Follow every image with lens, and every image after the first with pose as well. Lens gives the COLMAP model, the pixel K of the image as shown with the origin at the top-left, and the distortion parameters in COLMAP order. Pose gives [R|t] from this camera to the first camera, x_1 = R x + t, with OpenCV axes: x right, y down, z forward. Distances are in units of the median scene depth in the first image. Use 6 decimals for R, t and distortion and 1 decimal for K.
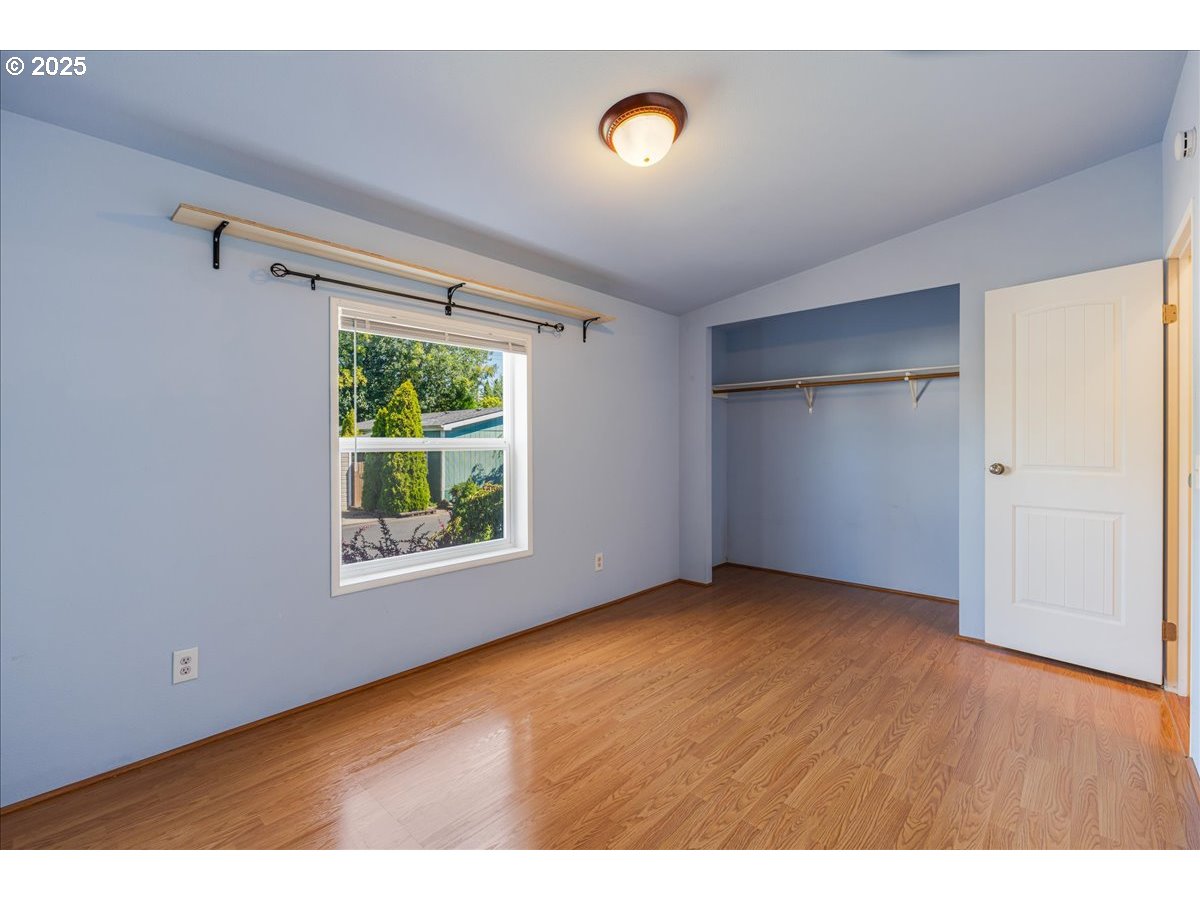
lens RADIAL K [[534.9, 0, 599.1], [0, 534.9, 455.5], [0, 0, 1]] dist [0.014115, -0.000030]
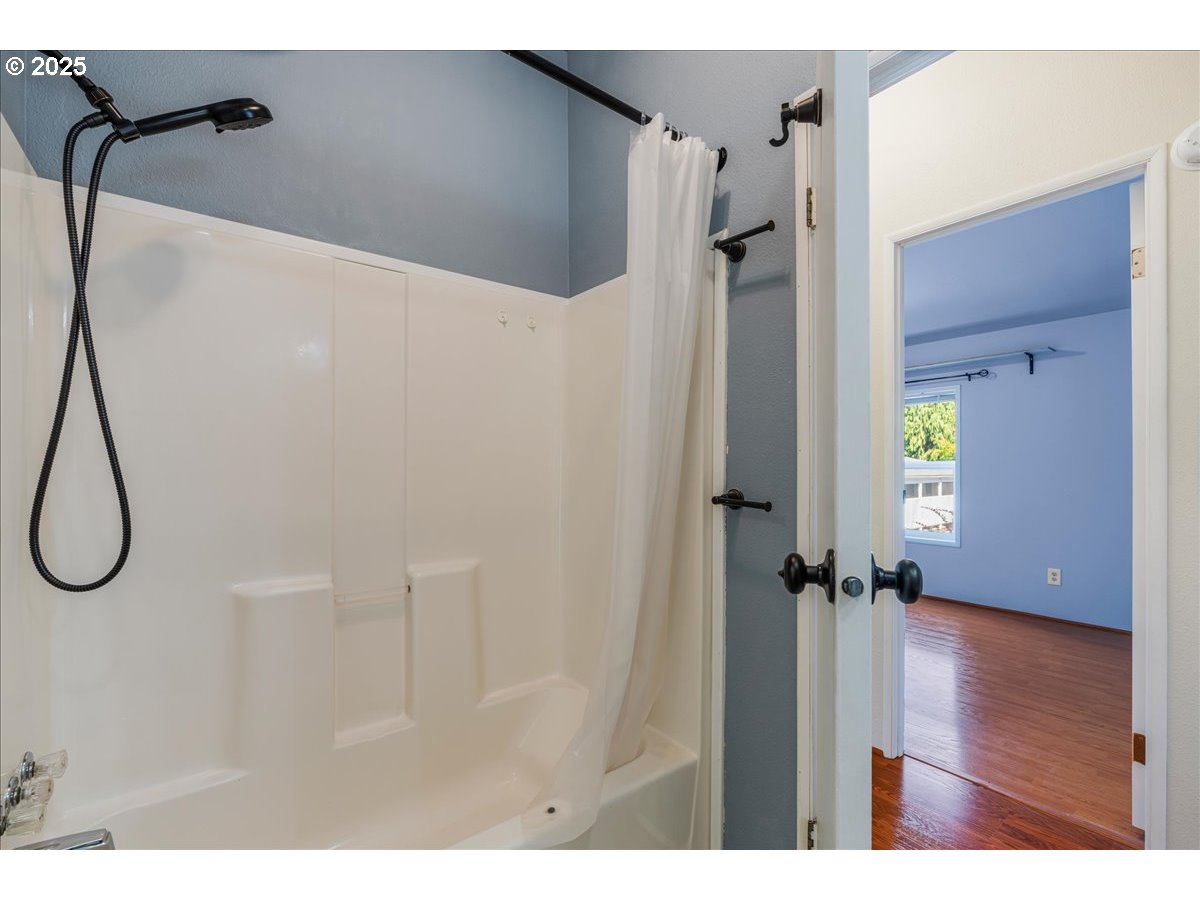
lens RADIAL K [[524.0, 0, 600.1], [0, 524.0, 481.1], [0, 0, 1]] dist [0.000408, 0.000100]
pose [[-0.182502, 0.022121, -0.982957, 1.671624], [-0.023836, 0.999354, 0.026915, 0.006022], [0.982916, 0.028342, -0.181857, 0.431451]]
